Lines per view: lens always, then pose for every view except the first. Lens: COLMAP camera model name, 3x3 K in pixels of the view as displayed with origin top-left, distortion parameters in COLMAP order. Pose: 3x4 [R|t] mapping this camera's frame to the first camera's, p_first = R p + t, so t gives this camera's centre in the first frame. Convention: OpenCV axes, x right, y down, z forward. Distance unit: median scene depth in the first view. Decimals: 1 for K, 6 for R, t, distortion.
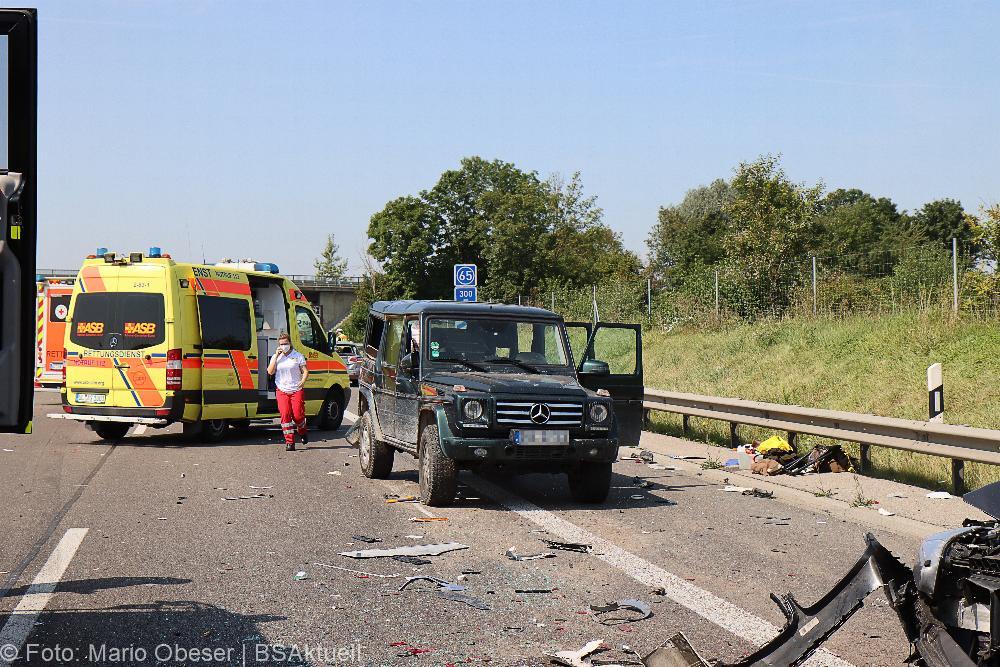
lens RADIAL K [[1513.0, 0, 502.7], [0, 1513.0, 334.5], [0, 0, 1]] dist [0.014016, -0.044172]
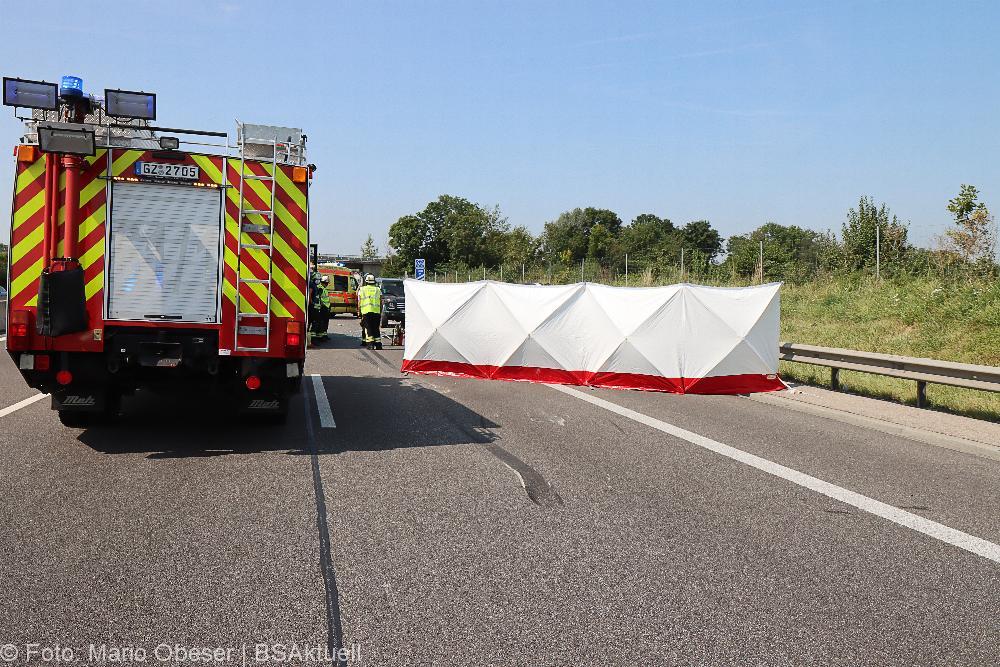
lens RADIAL K [[911.9, 0, 500.0], [0, 911.9, 333.5], [0, 0, 1]] dist [0.002868, 0.001041]
pose [[0.999476, 0.017638, 0.027136, 0.117350], [-0.018946, 0.998633, 0.048721, -0.000396], [-0.026240, -0.049210, 0.998444, -0.852396]]
